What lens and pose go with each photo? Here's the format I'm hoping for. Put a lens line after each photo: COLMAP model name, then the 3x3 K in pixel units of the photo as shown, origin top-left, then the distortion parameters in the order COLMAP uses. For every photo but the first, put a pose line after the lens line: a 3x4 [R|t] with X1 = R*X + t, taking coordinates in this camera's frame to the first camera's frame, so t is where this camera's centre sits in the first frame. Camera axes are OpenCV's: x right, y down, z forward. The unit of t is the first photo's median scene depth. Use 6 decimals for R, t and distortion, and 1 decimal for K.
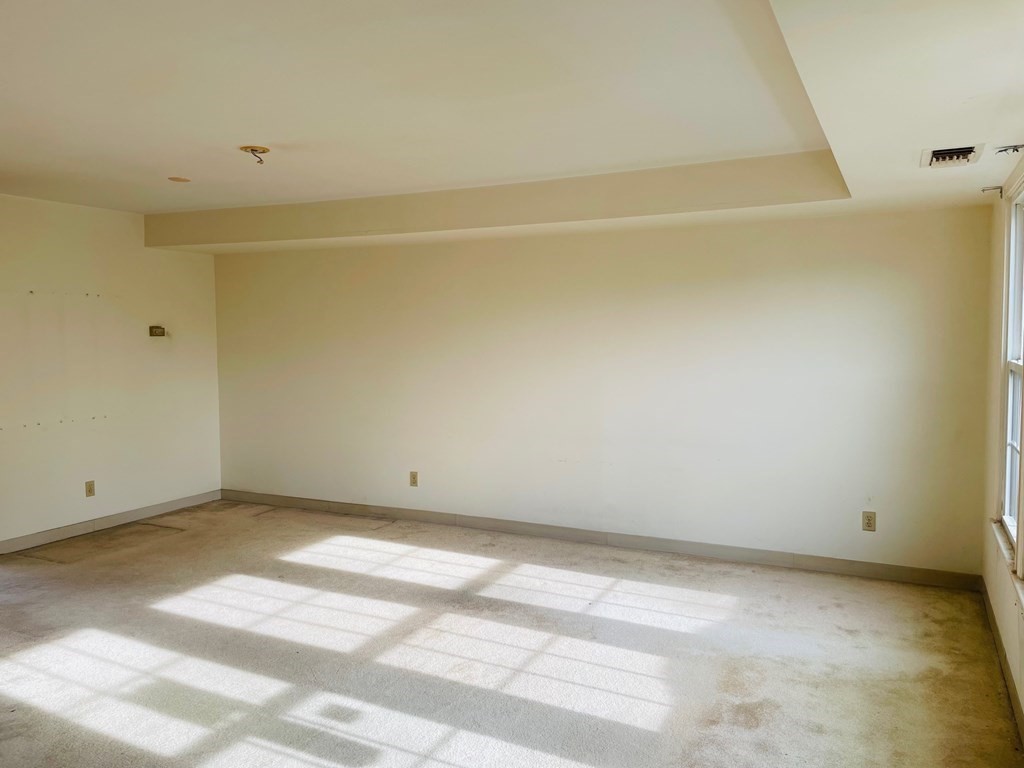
lens RADIAL K [[778.0, 0, 514.7], [0, 778.0, 378.2], [0, 0, 1]] dist [0.081354, -0.124245]
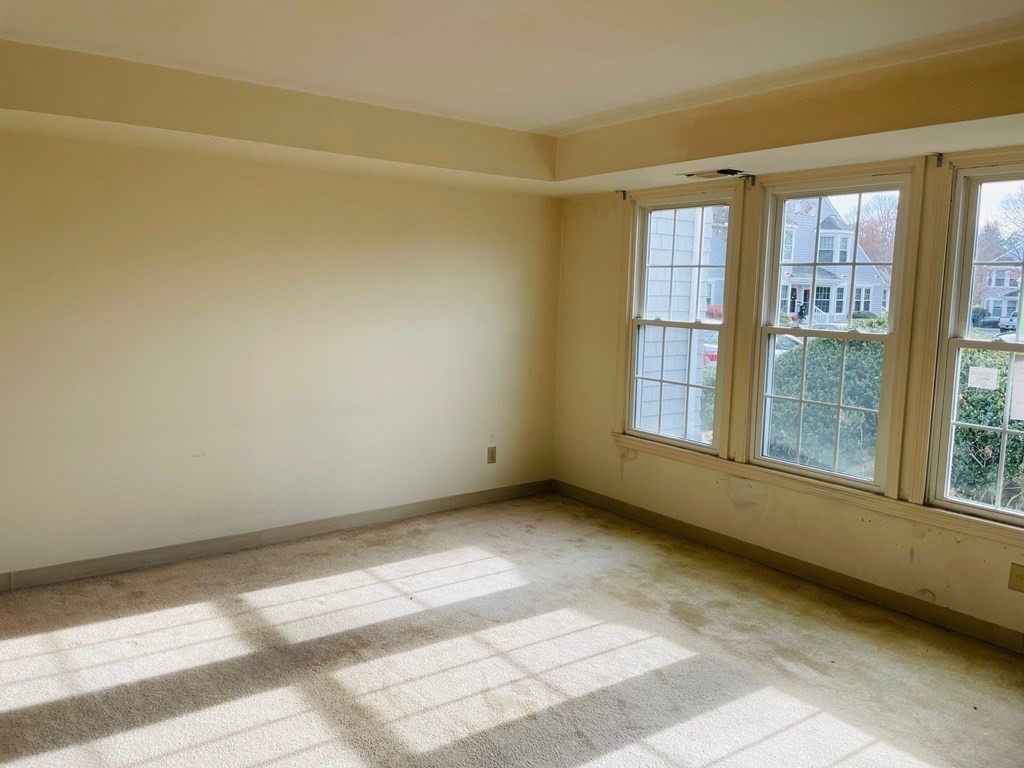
lens RADIAL K [[778.0, 0, 514.7], [0, 778.0, 378.2], [0, 0, 1]] dist [0.081354, -0.124245]
pose [[0.452377, -0.087474, 0.887526, -0.601186], [0.028276, 0.996085, 0.083761, -0.029666], [-0.891378, -0.012796, 0.453079, 0.489022]]
